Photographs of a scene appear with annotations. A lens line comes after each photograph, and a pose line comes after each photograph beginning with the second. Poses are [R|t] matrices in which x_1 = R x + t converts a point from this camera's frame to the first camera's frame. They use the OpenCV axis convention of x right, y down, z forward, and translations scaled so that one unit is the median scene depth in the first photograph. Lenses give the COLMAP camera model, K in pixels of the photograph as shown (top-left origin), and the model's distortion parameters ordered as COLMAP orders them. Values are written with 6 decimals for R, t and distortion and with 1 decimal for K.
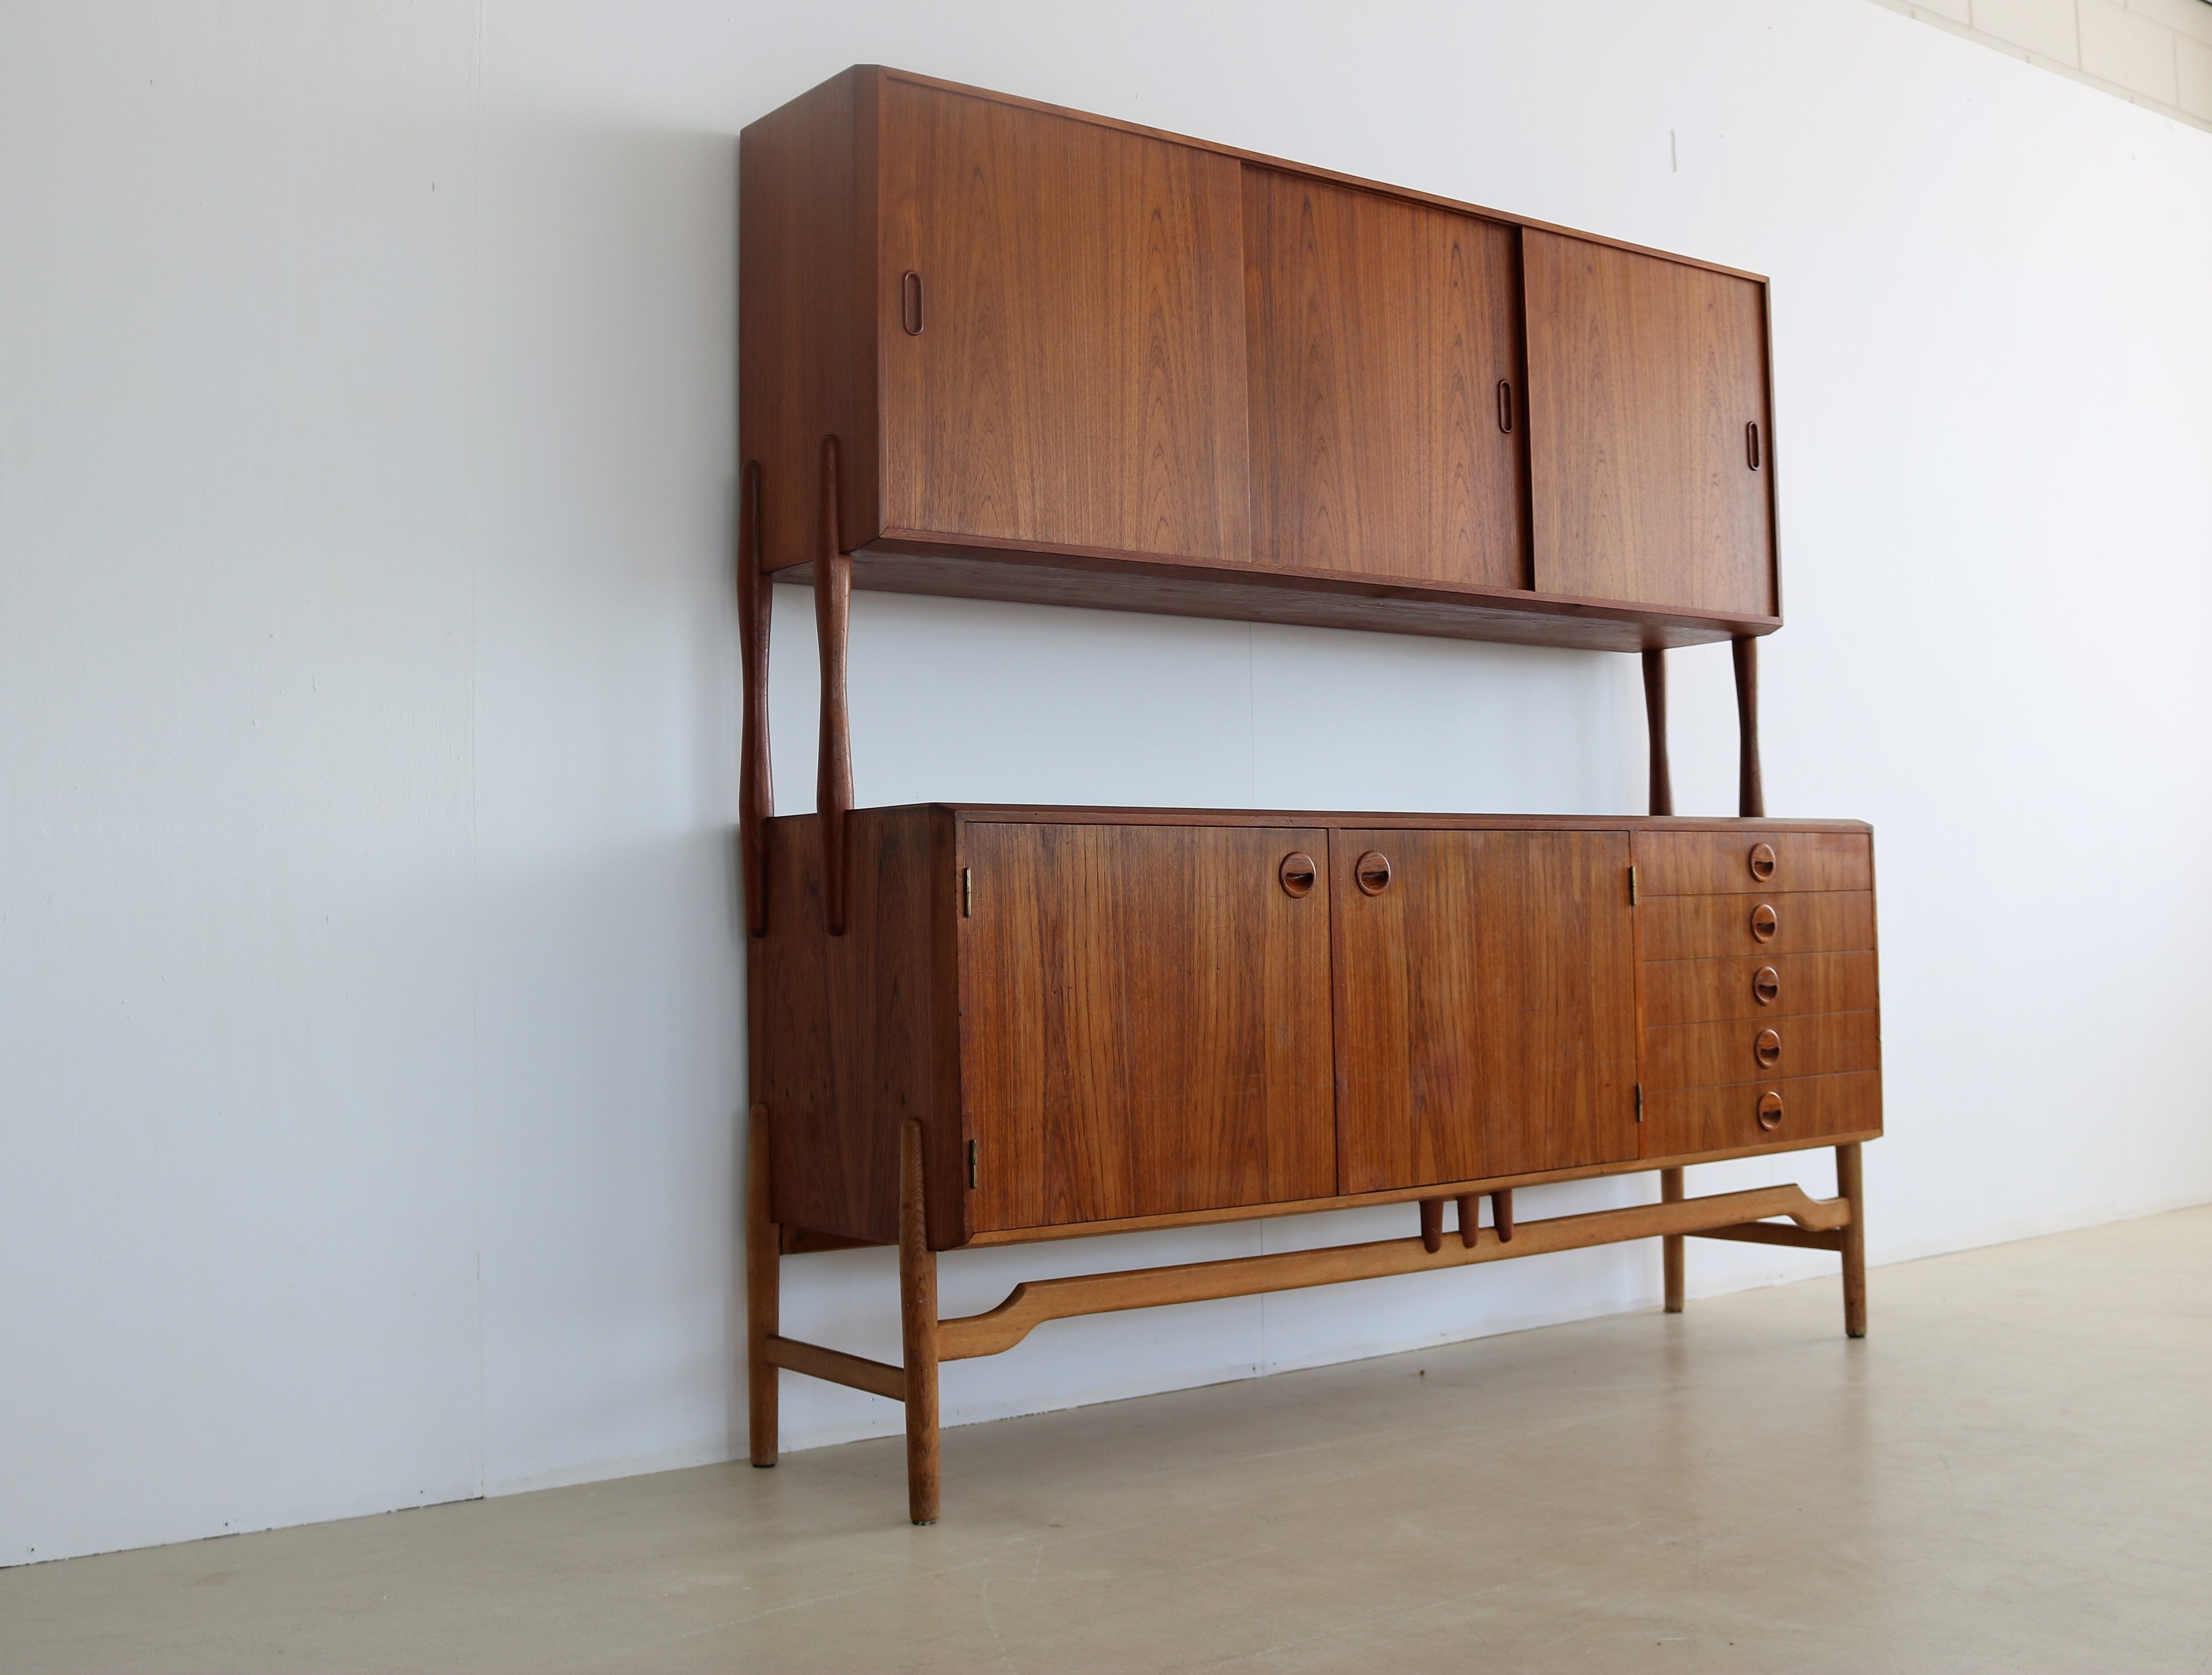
lens RADIAL K [[2403.9, 0, 1102.1], [0, 2403.9, 823.4], [0, 0, 1]] dist [-0.109899, 0.000000]
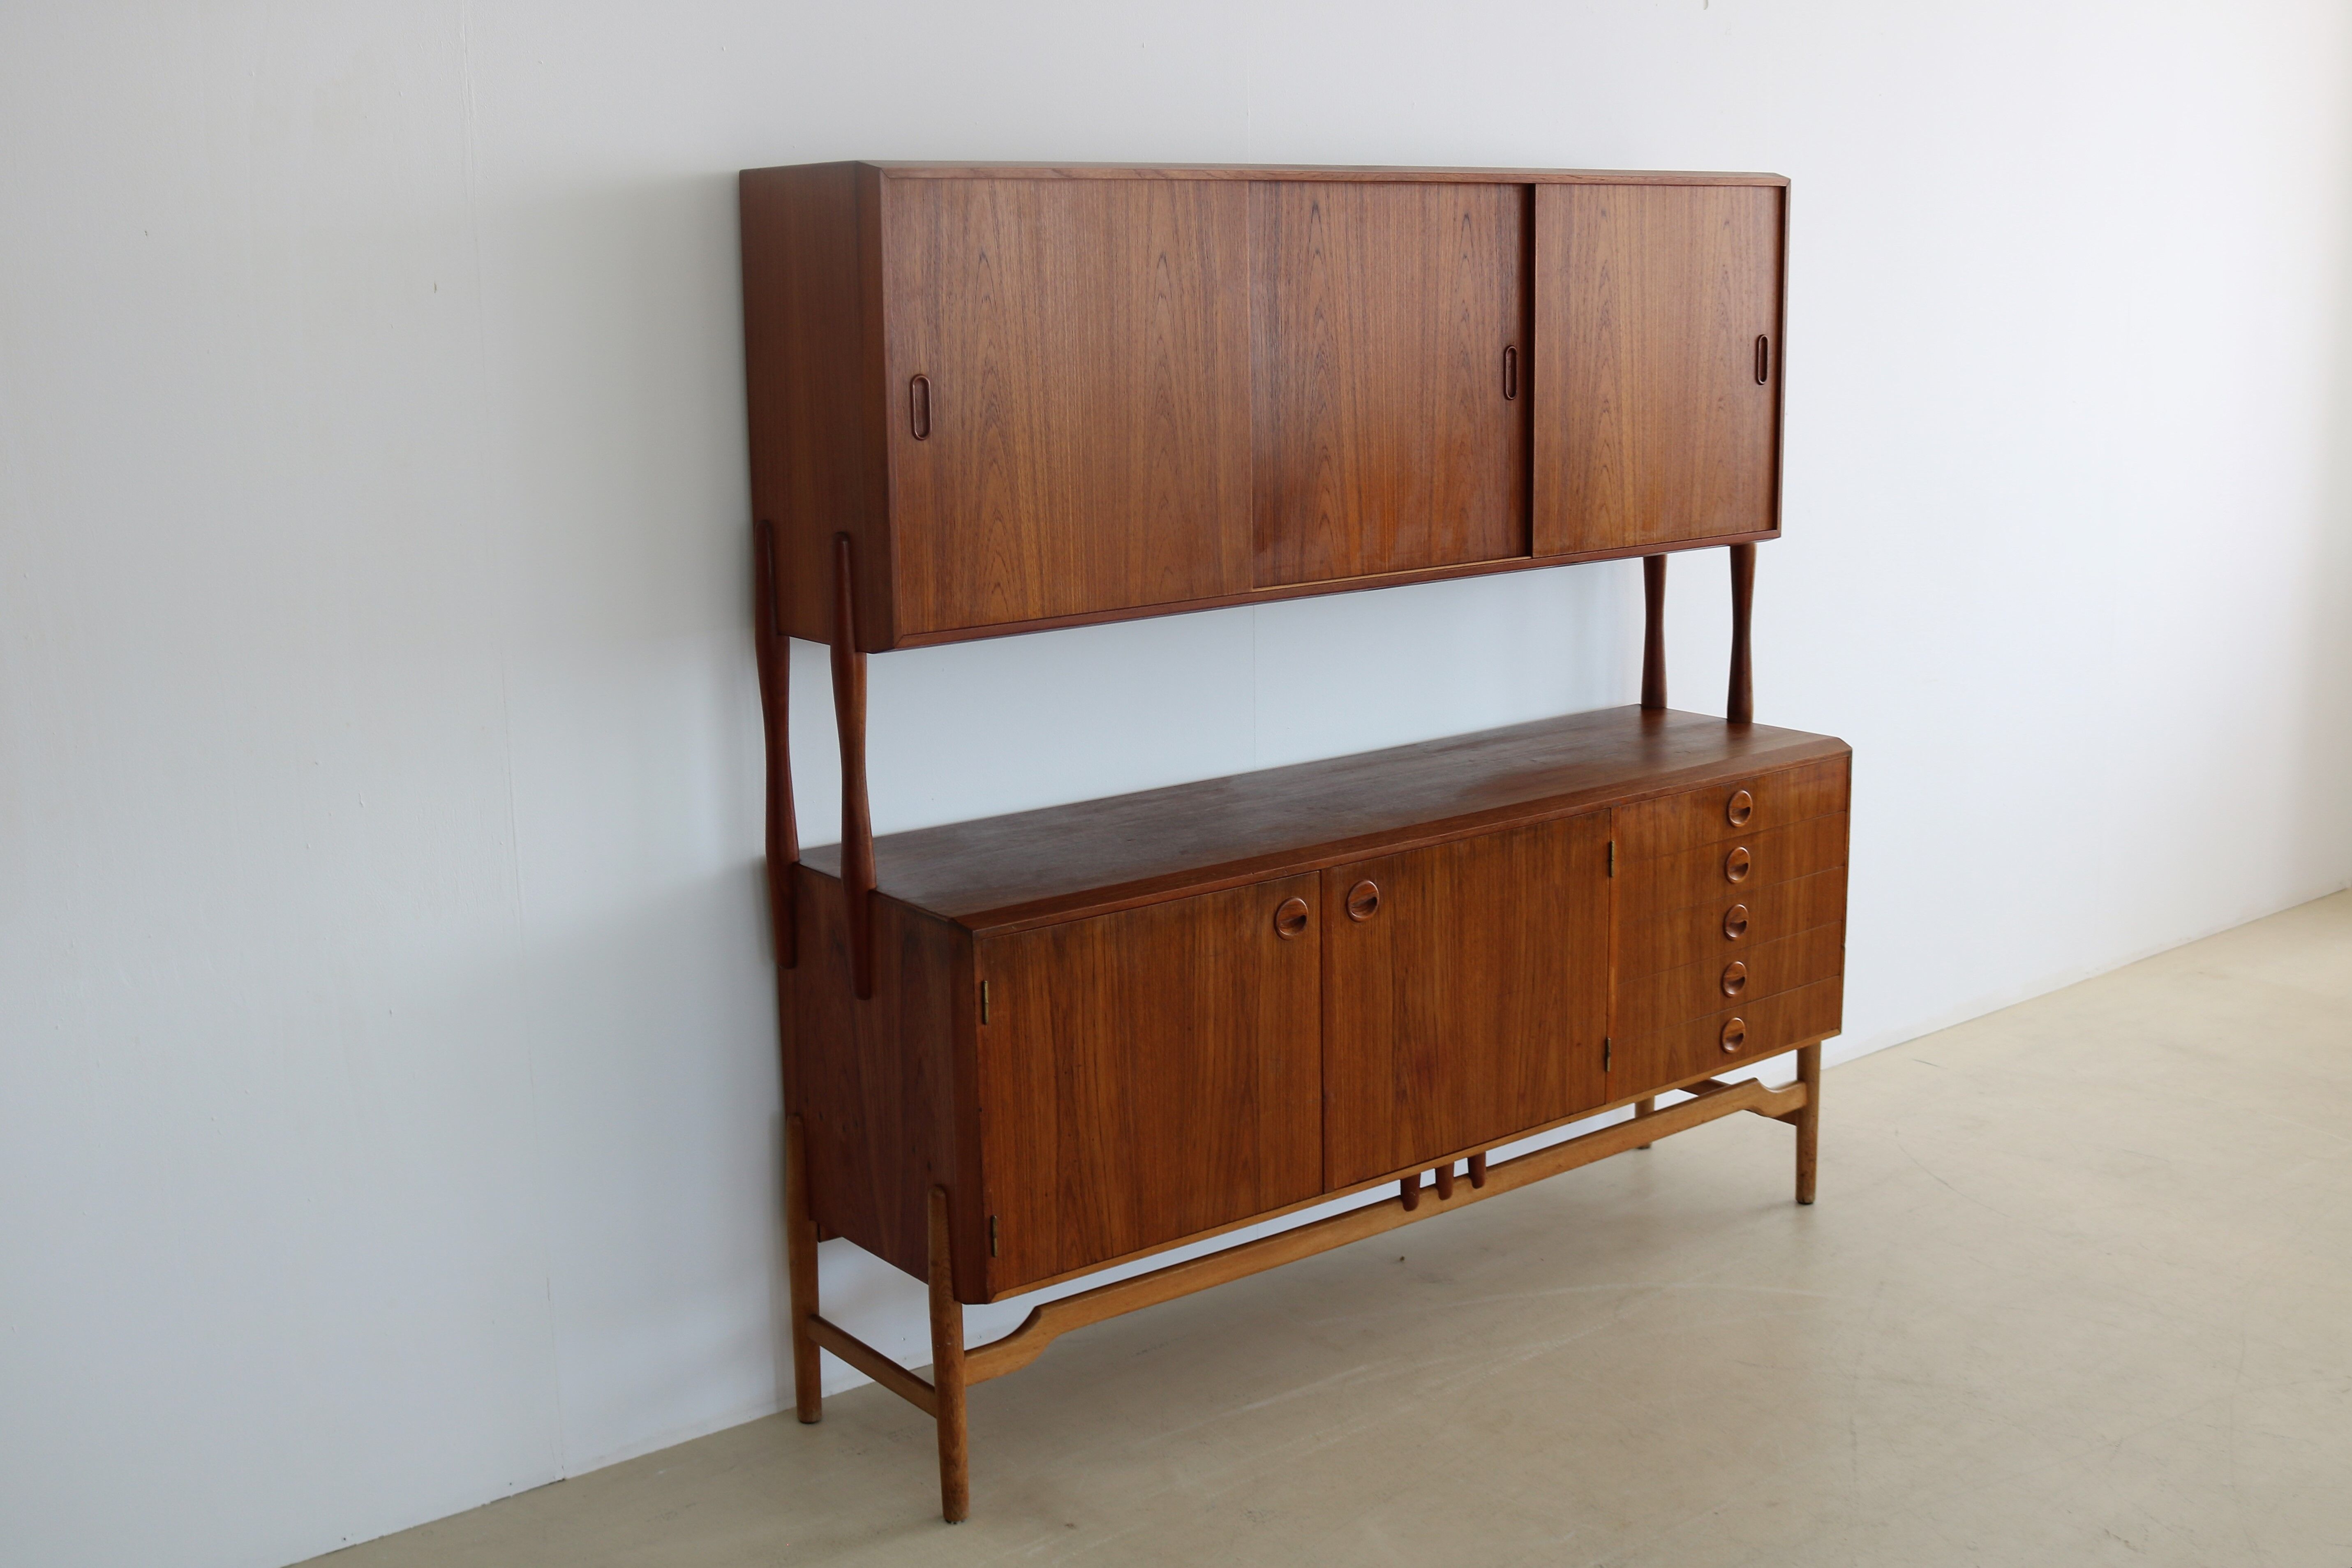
lens RADIAL K [[2545.6, 0, 1169.4], [0, 2545.6, 813.5], [0, 0, 1]] dist [-0.103186, 0.000000]
pose [[0.999722, -0.002223, 0.023488, 0.000457], [-0.003909, 0.966186, 0.257816, -0.310142], [-0.023267, -0.257836, 0.965909, -0.080617]]
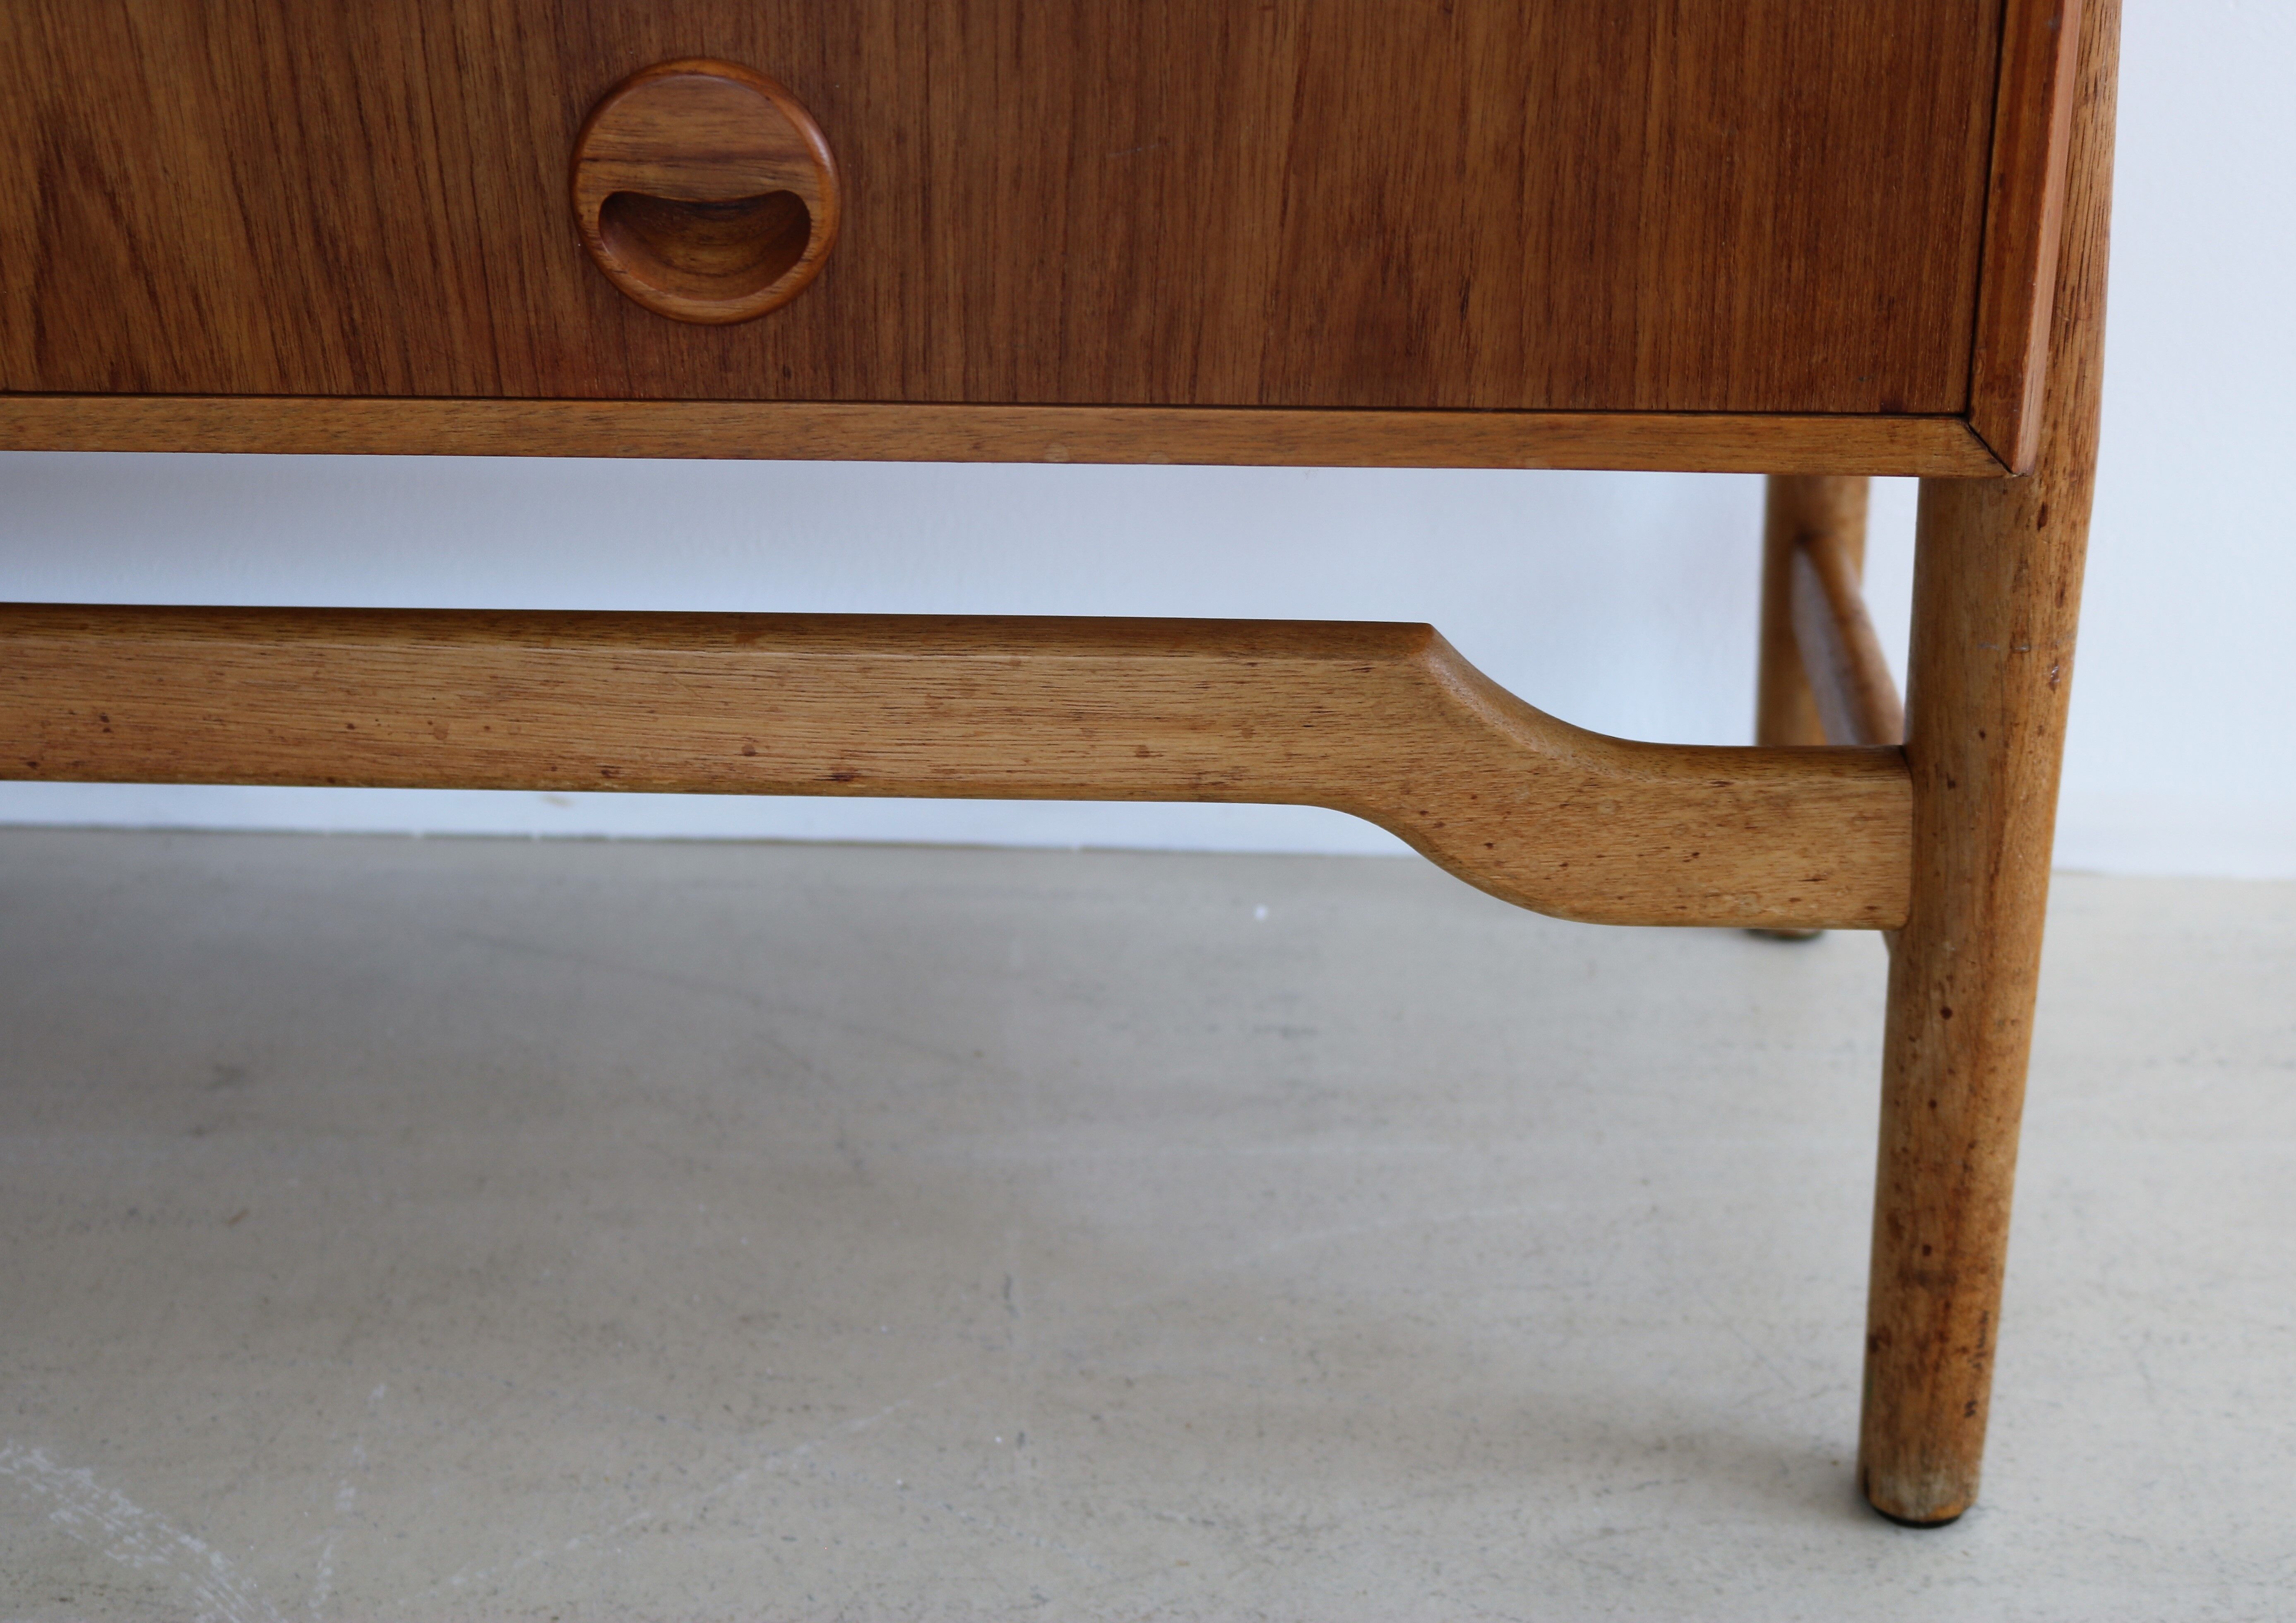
lens RADIAL K [[3203.6, 0, 1148.8], [0, 3203.6, 812.1], [0, 0, 1]] dist [-0.003179, 0.000000]
pose [[0.753257, 0.280973, -0.594692, 0.494806], [0.018881, 0.894553, 0.446564, 0.077651], [0.657455, -0.347606, 0.668523, 1.007636]]
